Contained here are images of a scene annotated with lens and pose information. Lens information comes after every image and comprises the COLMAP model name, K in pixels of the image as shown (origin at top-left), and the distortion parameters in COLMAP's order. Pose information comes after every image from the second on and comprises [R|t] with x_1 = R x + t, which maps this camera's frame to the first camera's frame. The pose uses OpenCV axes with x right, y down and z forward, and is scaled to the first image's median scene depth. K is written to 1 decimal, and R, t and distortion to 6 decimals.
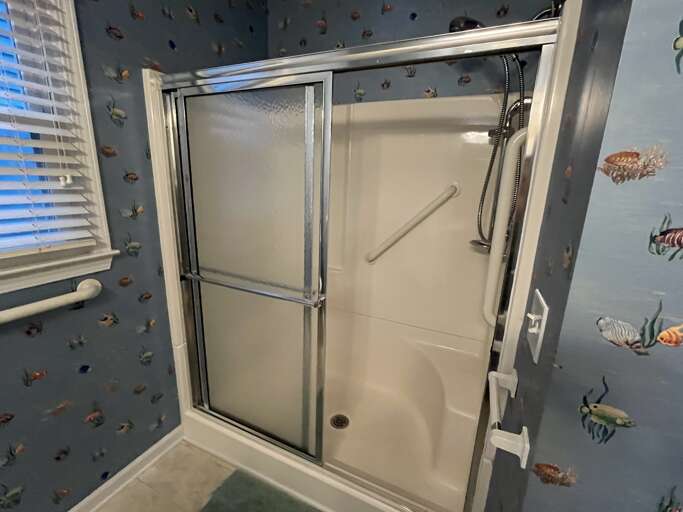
lens RADIAL K [[304.2, 0, 342.6], [0, 304.2, 256.6], [0, 0, 1]] dist [-0.003998, -0.000477]
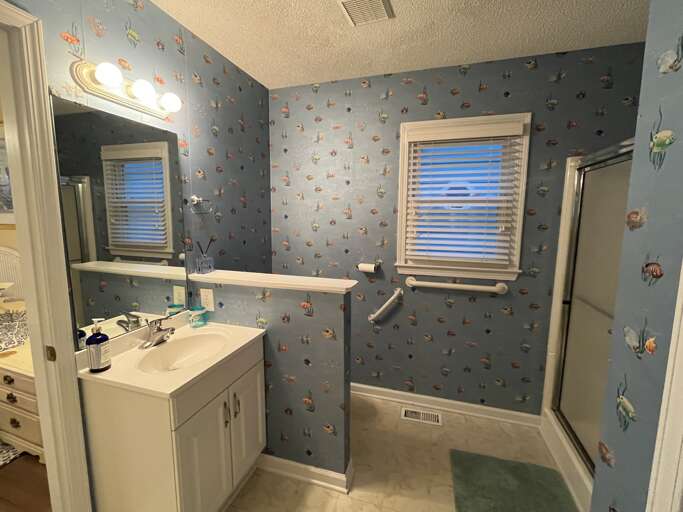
lens RADIAL K [[304.2, 0, 342.1], [0, 304.2, 255.3], [0, 0, 1]] dist [-0.003998, -0.000477]
pose [[0.125827, 0.090320, -0.987932, 0.776430], [-0.248782, 0.966898, 0.056711, 0.050406], [0.960352, 0.238644, 0.144132, -0.196090]]
